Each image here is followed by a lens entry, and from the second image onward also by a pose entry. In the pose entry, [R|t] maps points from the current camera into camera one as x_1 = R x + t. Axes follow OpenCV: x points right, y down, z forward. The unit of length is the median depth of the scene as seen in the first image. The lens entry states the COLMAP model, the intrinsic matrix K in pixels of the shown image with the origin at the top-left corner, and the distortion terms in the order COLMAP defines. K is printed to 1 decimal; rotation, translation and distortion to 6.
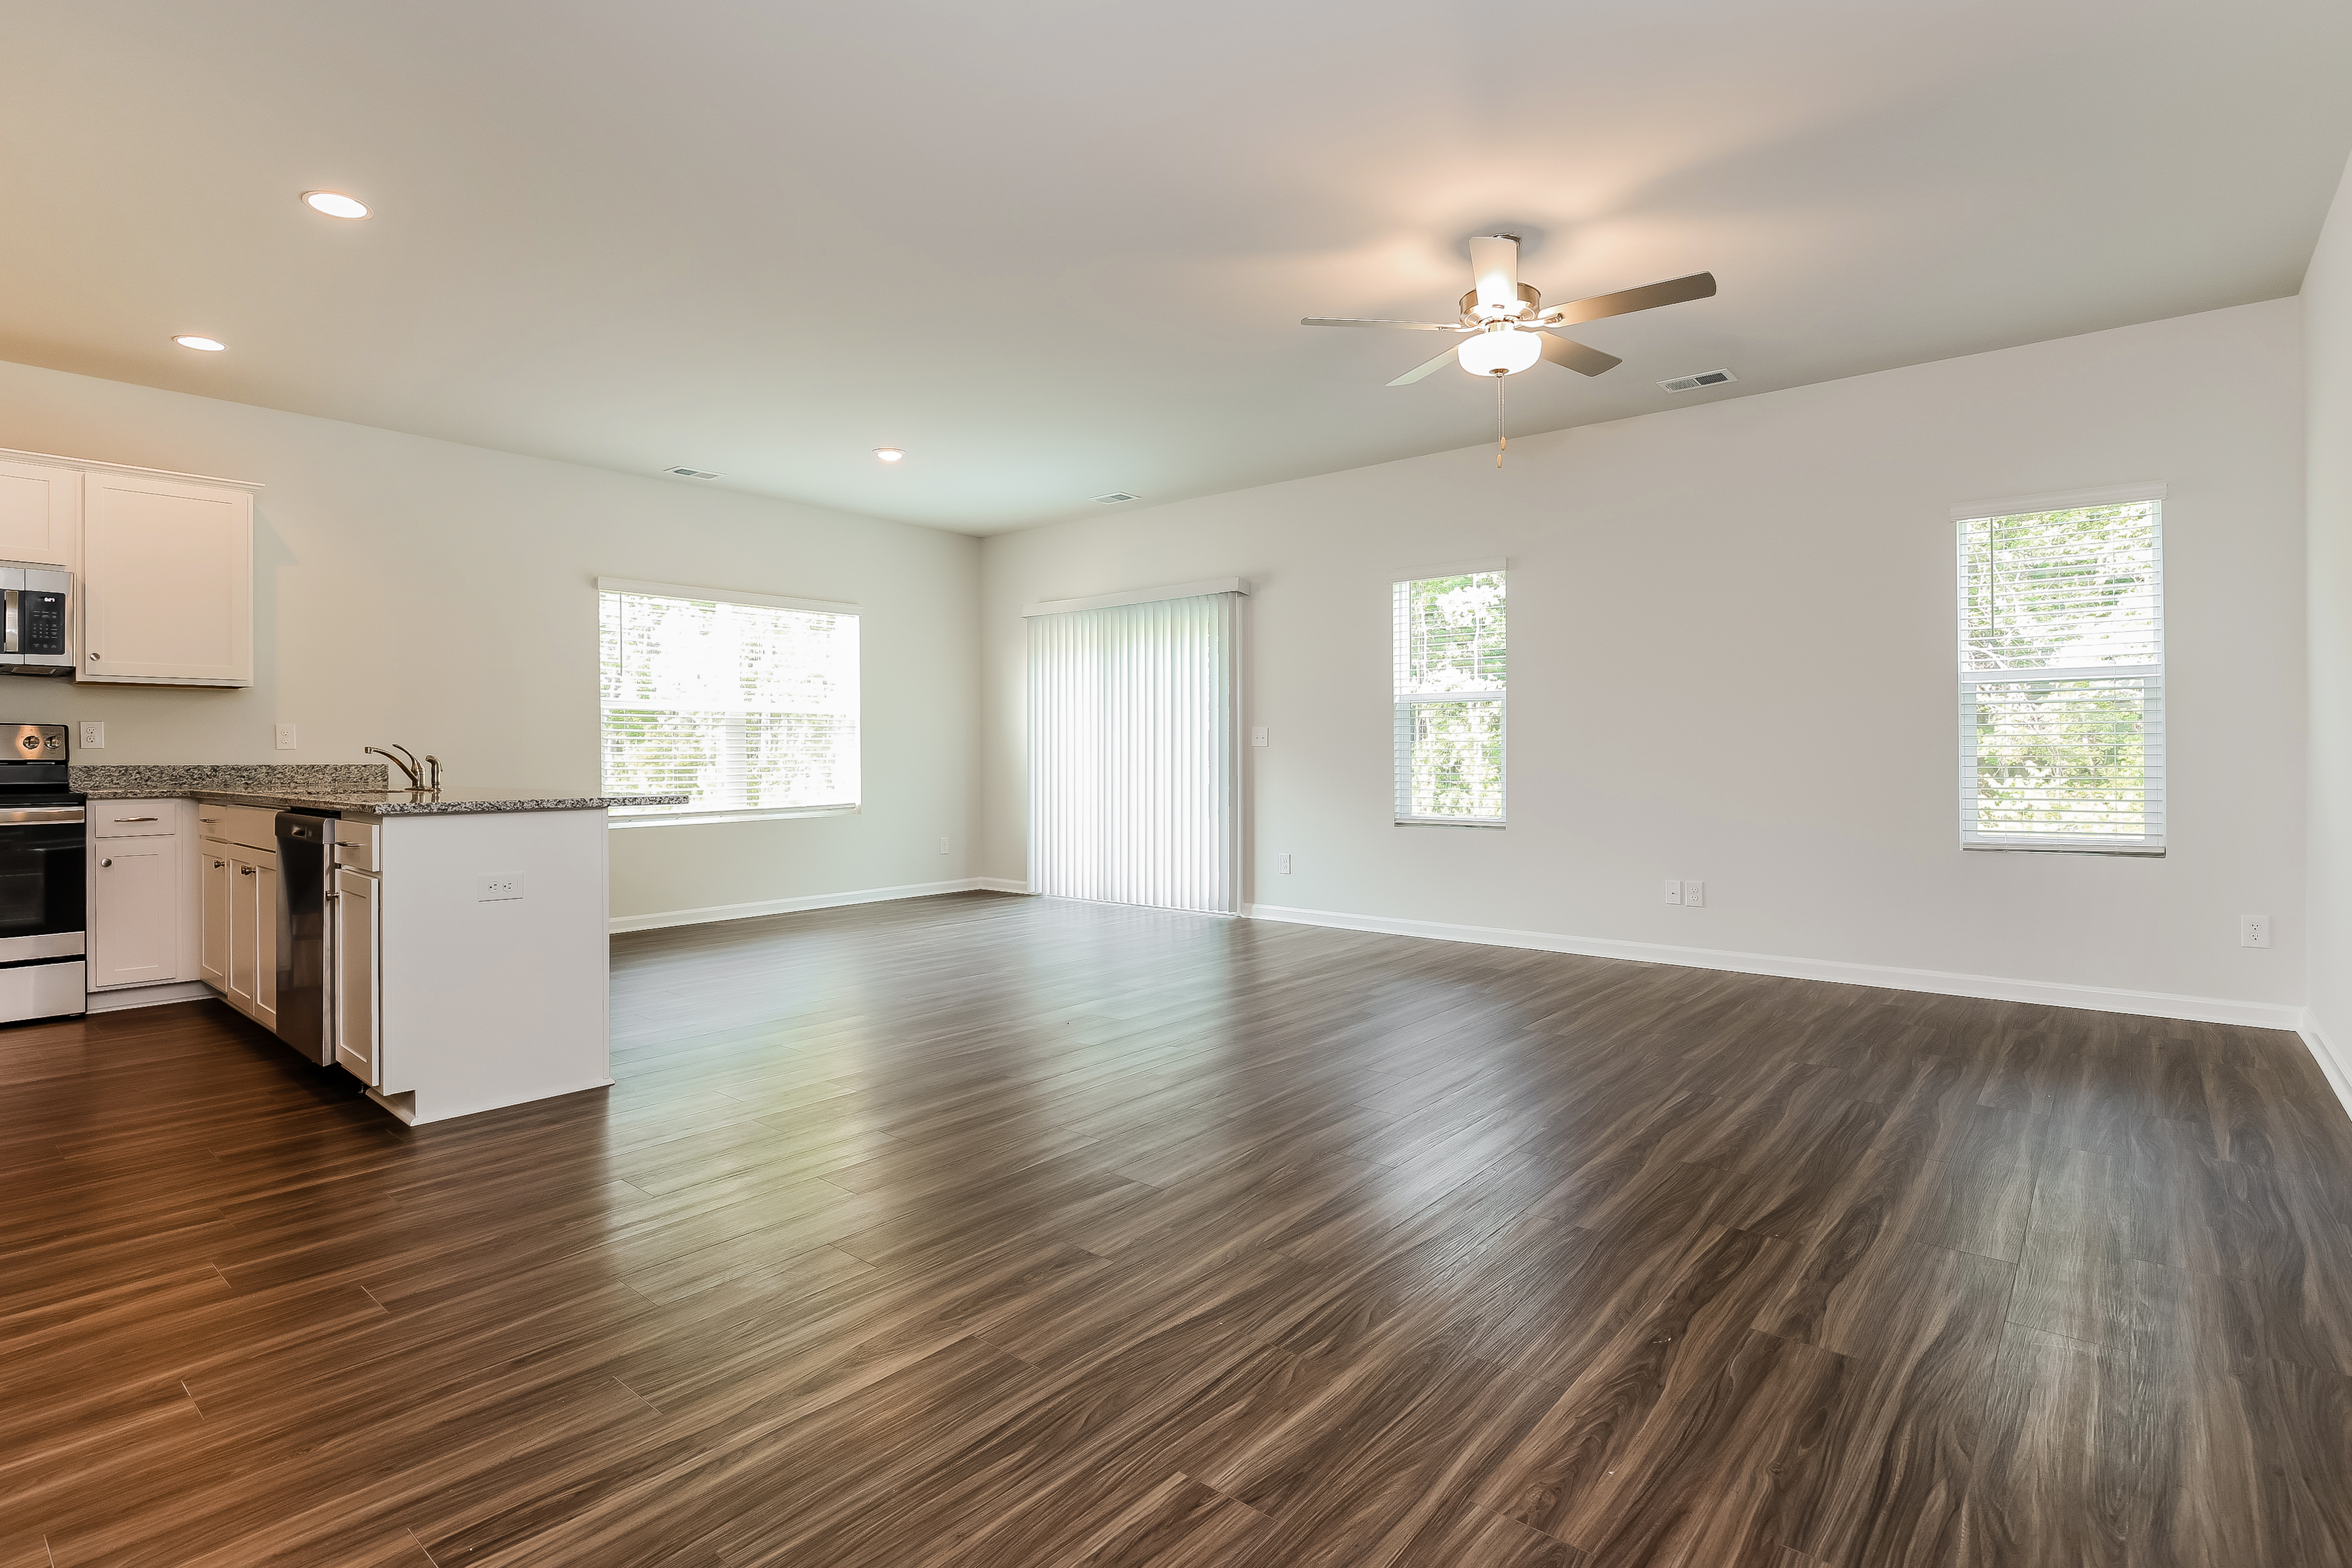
lens RADIAL K [[1134.2, 0, 1158.9], [0, 1134.2, 755.4], [0, 0, 1]] dist [-0.002134, -0.003029]
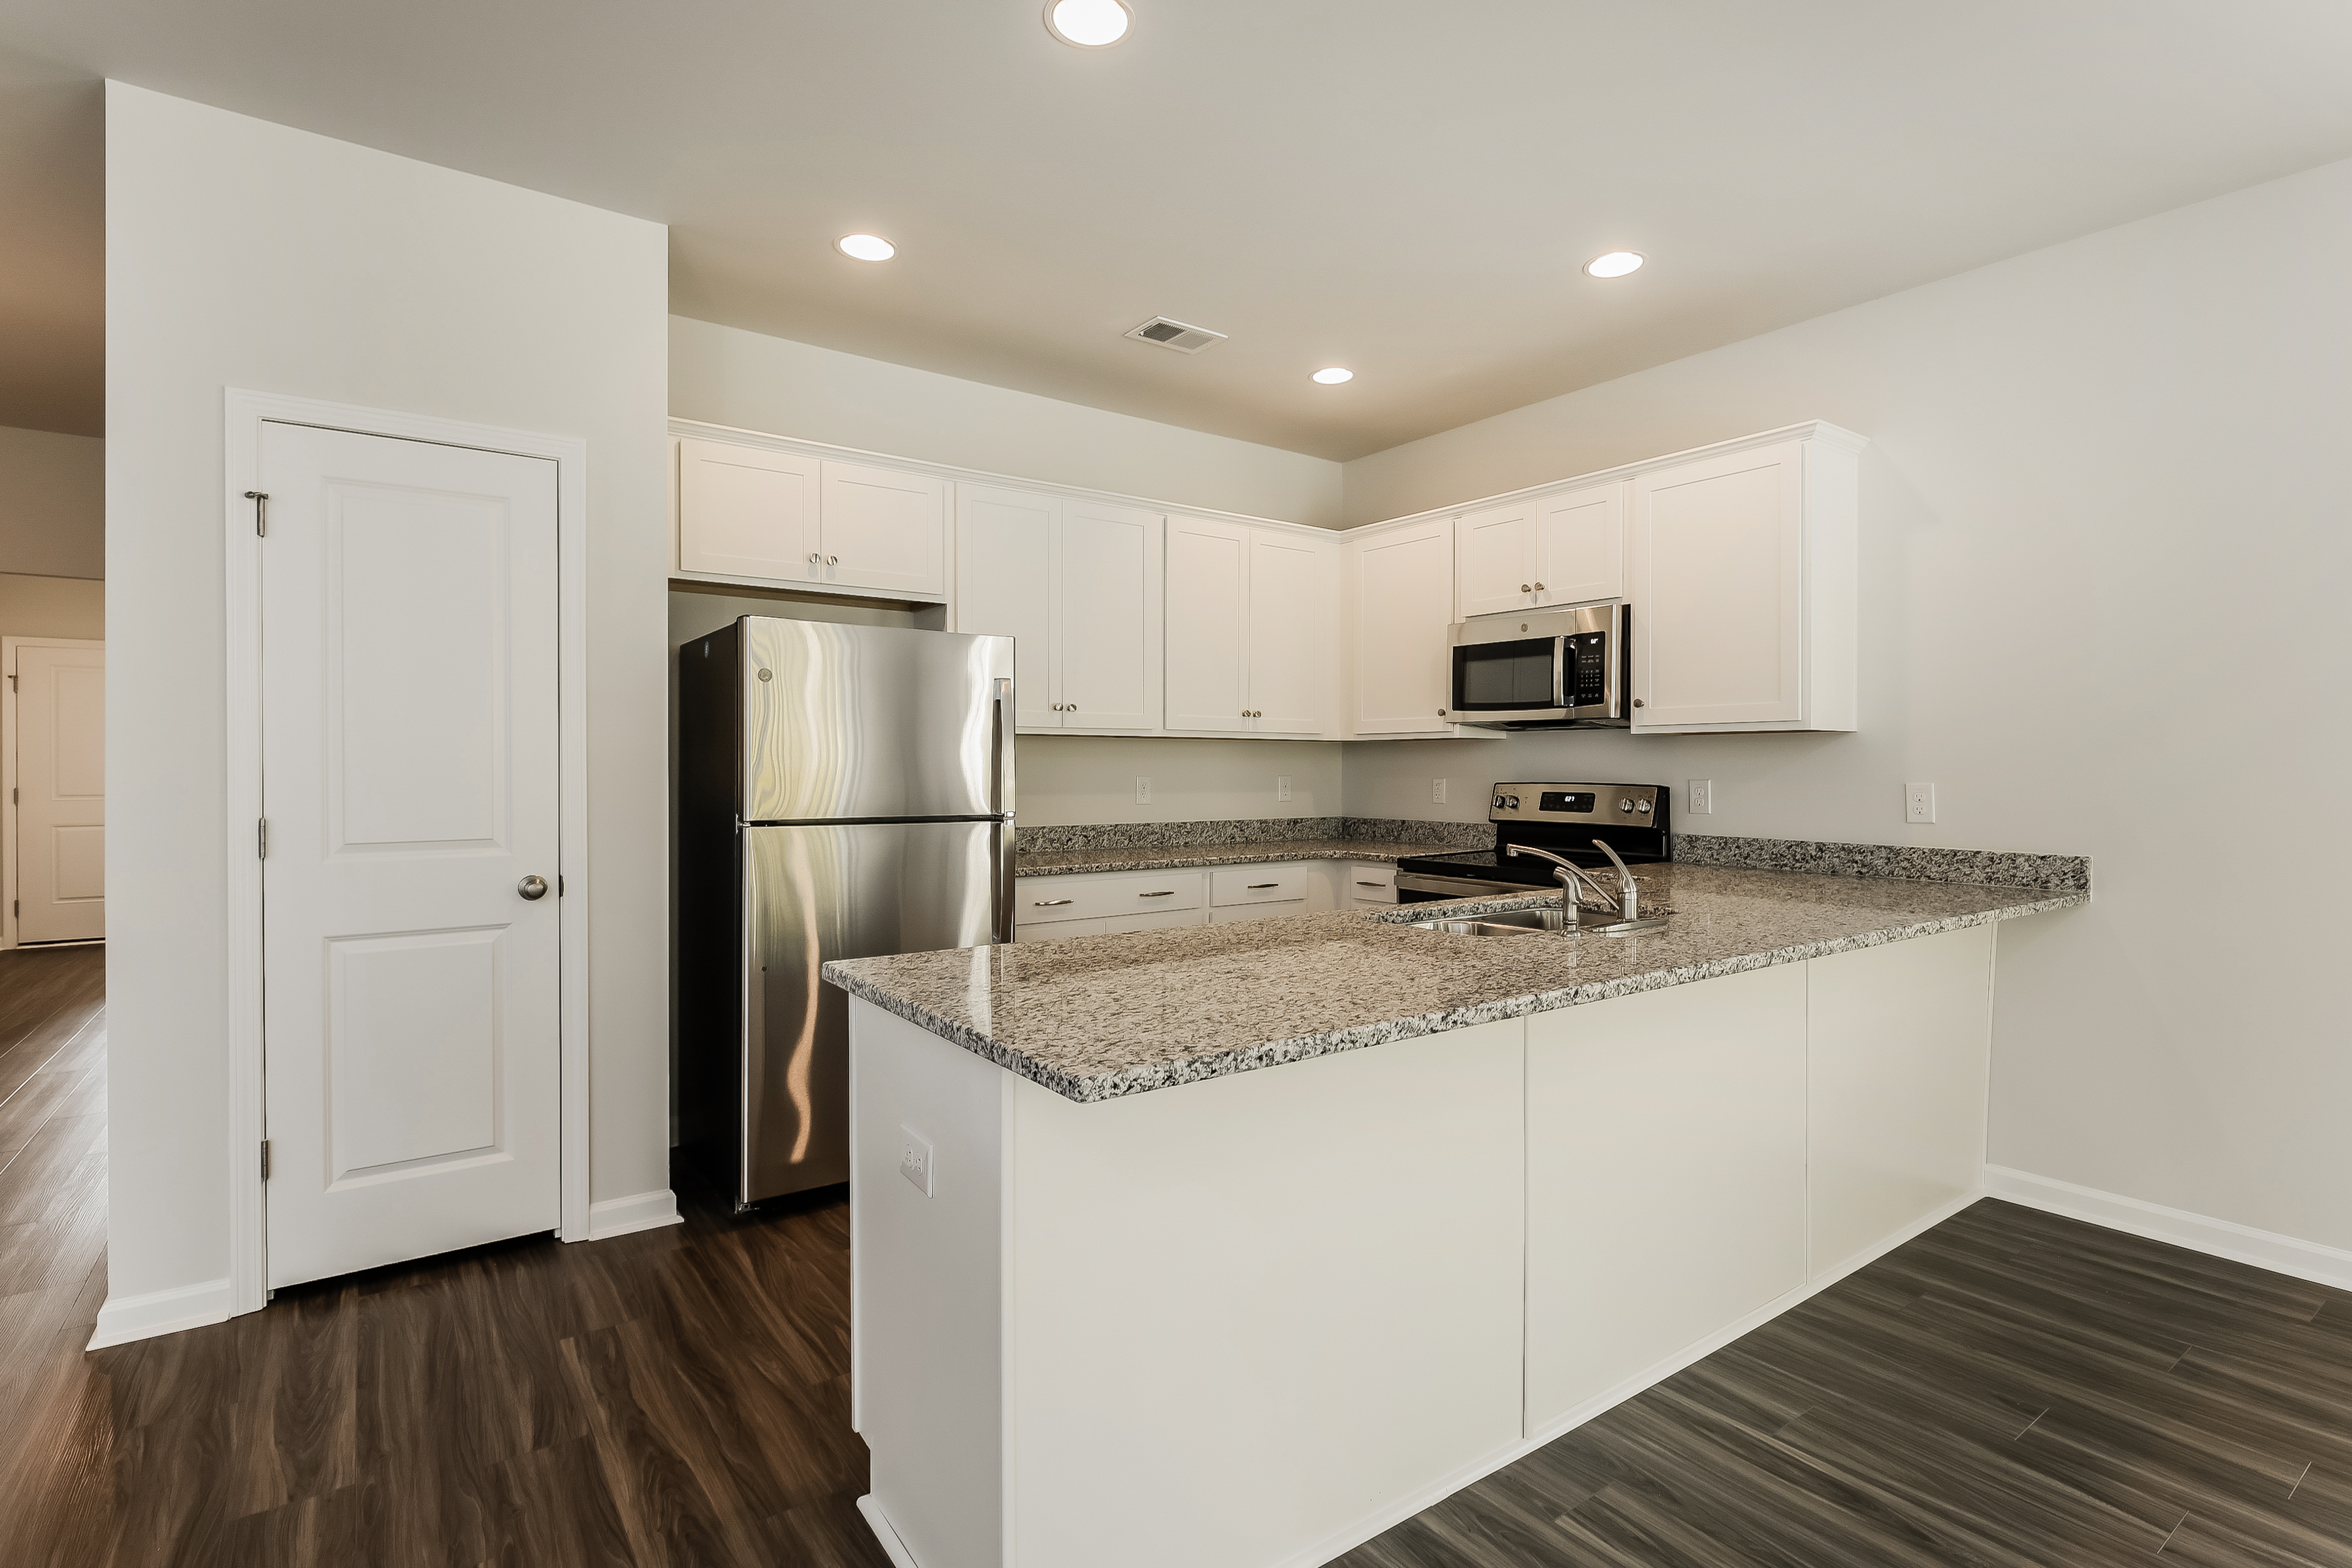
lens RADIAL K [[1134.2, 0, 1213.7], [0, 1134.2, 781.9], [0, 0, 1]] dist [-0.002134, -0.003029]
pose [[-0.218117, 0.019815, -0.975721, -0.077322], [-0.002486, 0.999779, 0.020859, -0.046800], [0.975919, 0.006976, -0.218020, 0.865163]]
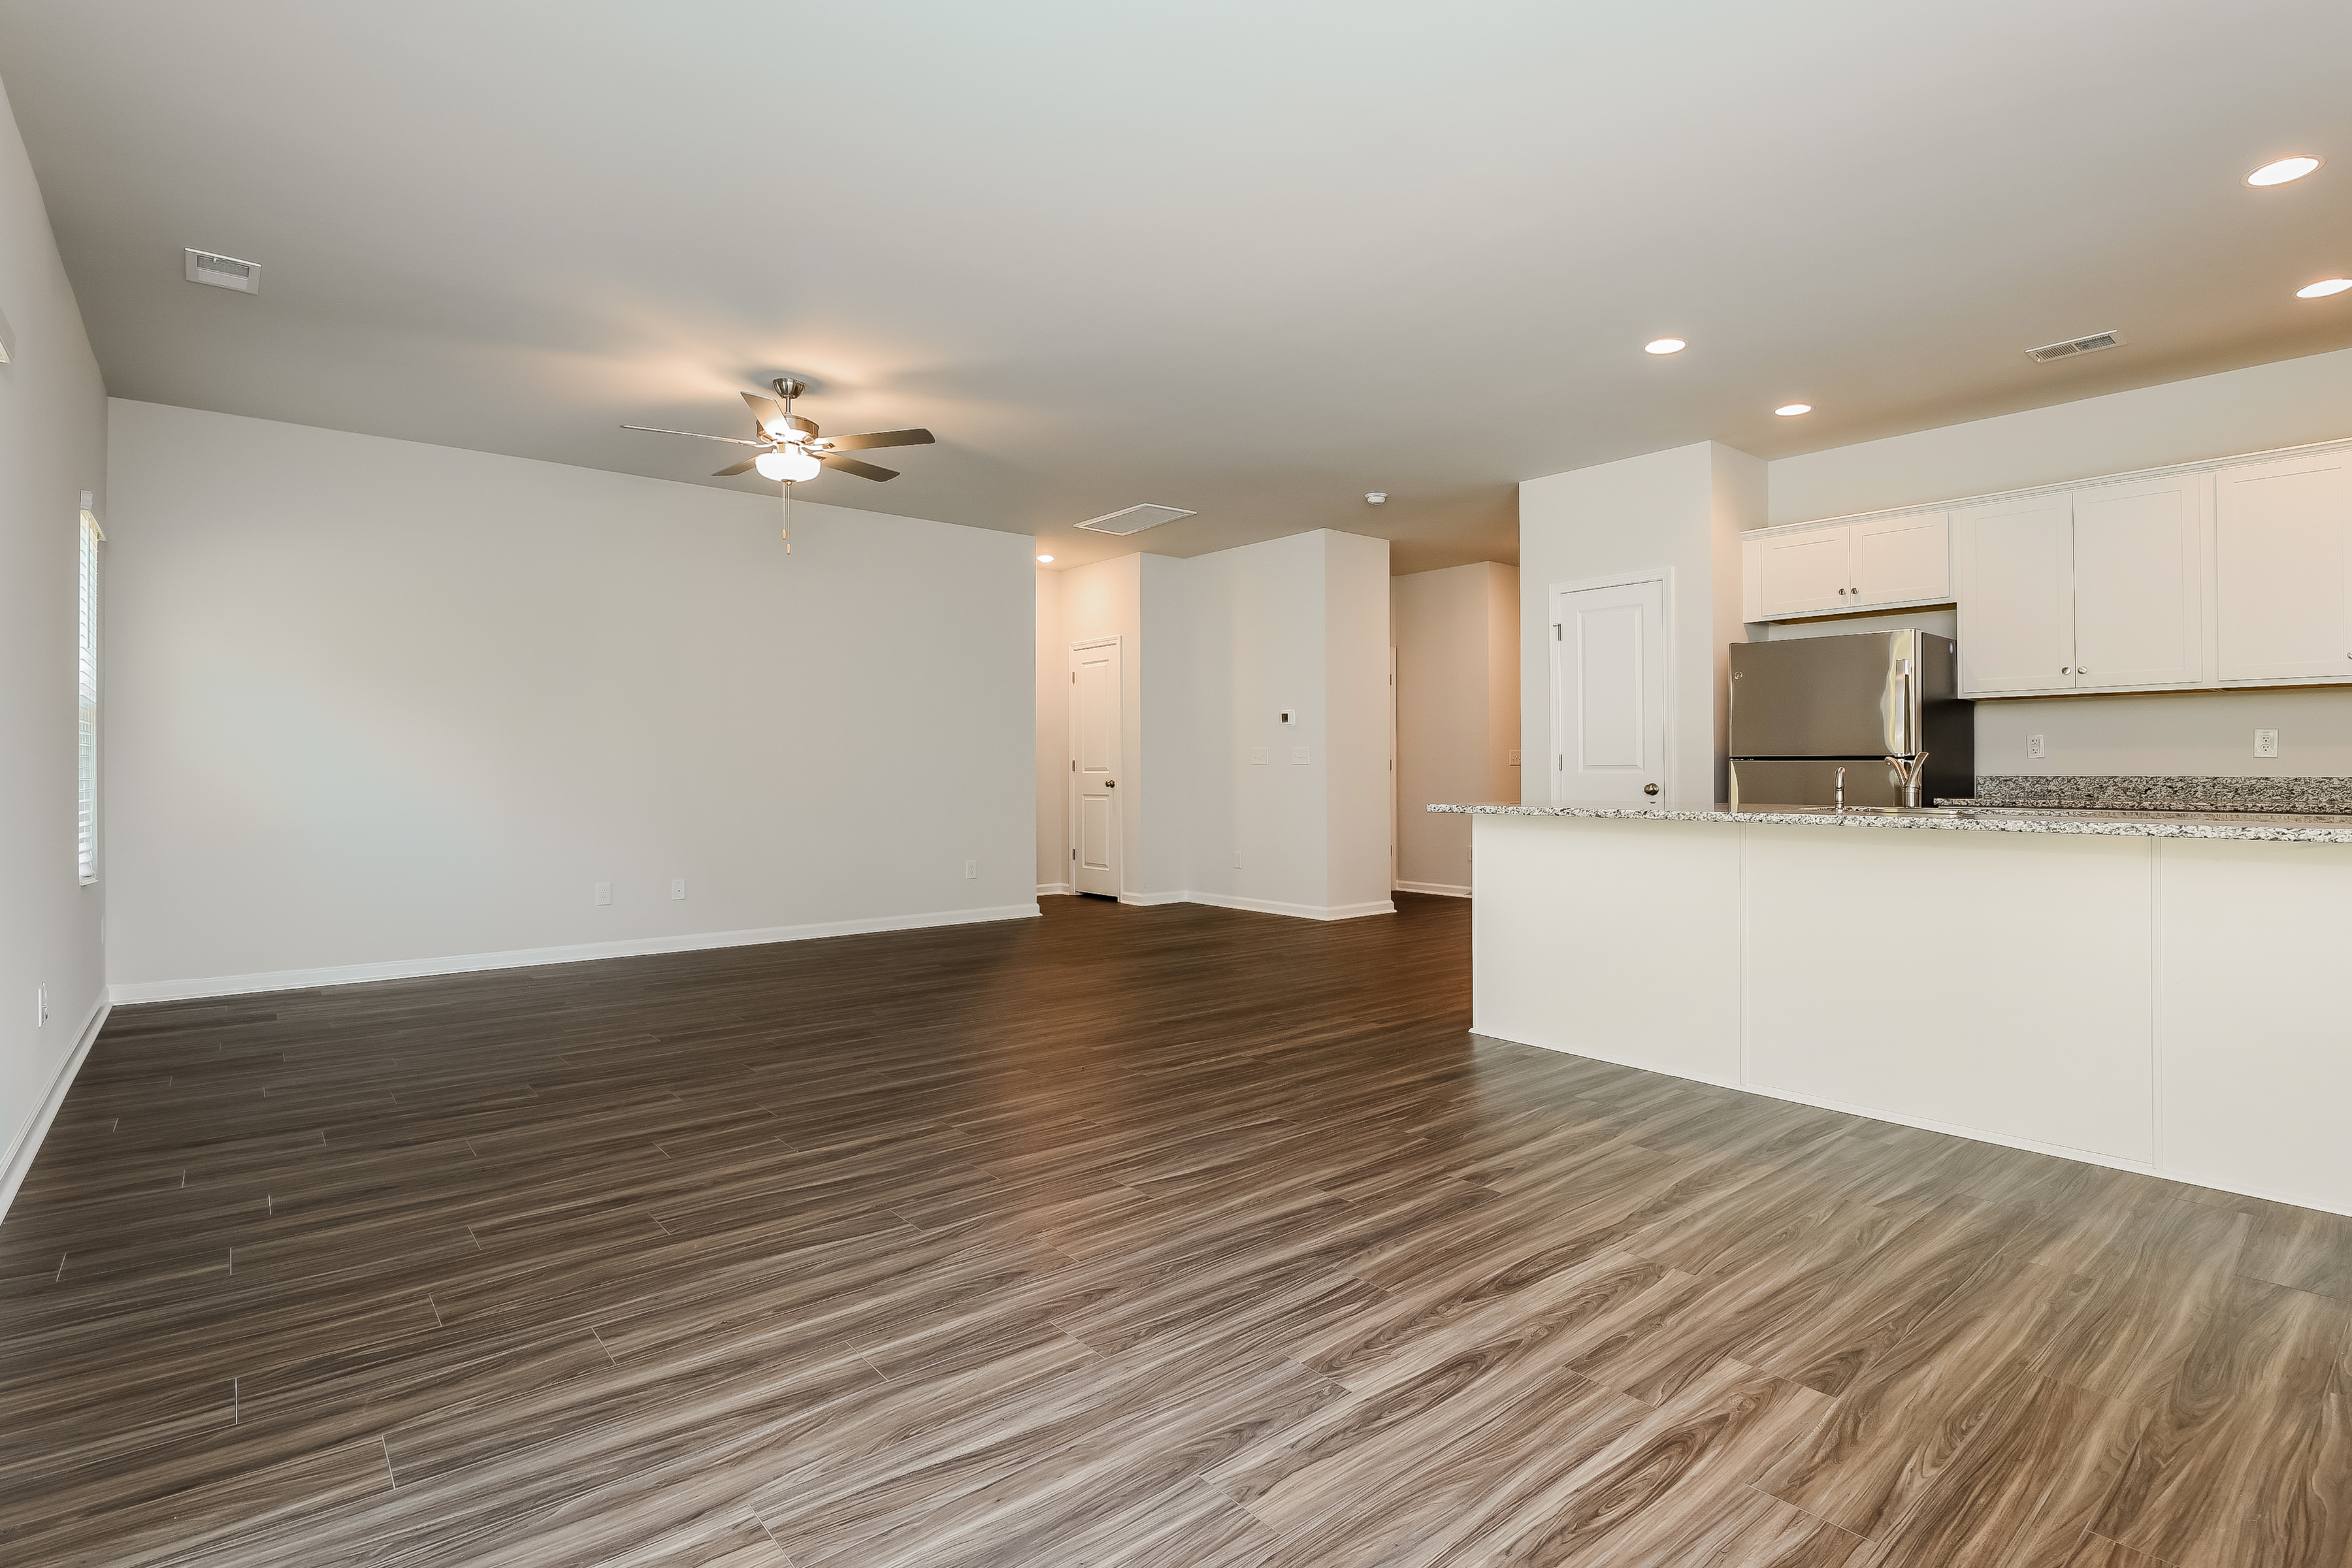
lens RADIAL K [[1134.2, 0, 1179.2], [0, 1134.2, 782.1], [0, 0, 1]] dist [-0.002134, -0.003029]
pose [[-0.986544, 0.001058, 0.163491, -0.254323], [0.001411, 0.999997, 0.002047, 0.004595], [-0.163489, 0.002251, -0.986543, 1.591248]]
